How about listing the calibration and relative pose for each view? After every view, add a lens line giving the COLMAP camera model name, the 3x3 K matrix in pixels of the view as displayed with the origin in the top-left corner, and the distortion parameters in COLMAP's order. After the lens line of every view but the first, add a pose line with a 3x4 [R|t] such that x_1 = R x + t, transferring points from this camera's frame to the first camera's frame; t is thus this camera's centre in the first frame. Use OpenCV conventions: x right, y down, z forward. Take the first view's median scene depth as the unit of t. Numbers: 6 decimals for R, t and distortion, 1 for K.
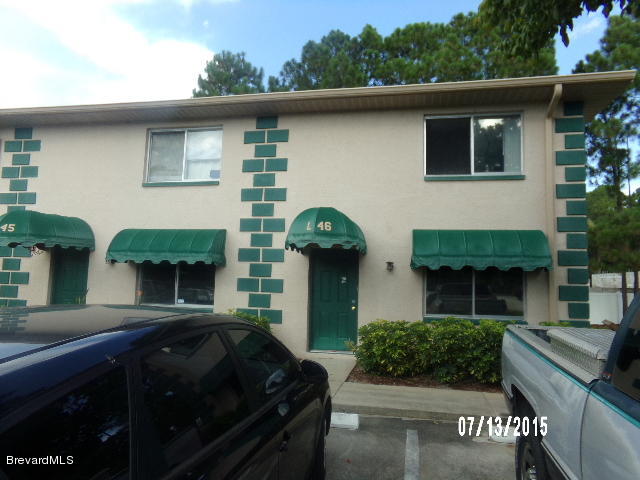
lens RADIAL K [[449.8, 0, 320.0], [0, 449.8, 240.0], [0, 0, 1]] dist [0.000216, -0.000020]
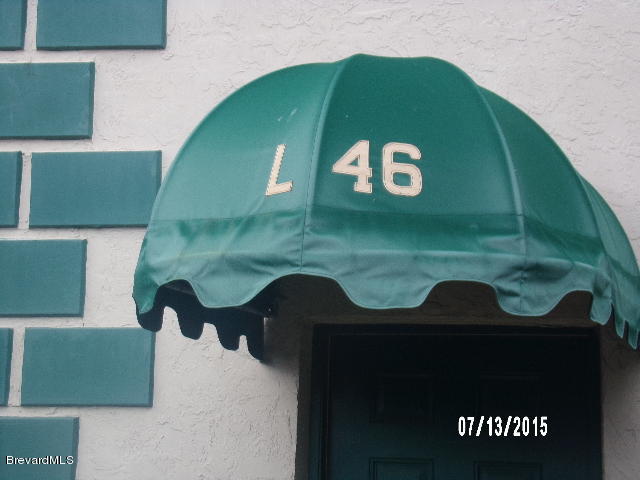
lens RADIAL K [[1831.9, 0, 320.0], [0, 1831.9, 240.0], [0, 0, 1]] dist [0.634346, 0.003100]
pose [[0.999149, -0.004116, -0.041034, 0.015133], [0.002274, 0.998992, -0.044835, 0.021402], [0.041177, 0.044704, 0.998151, 0.370997]]
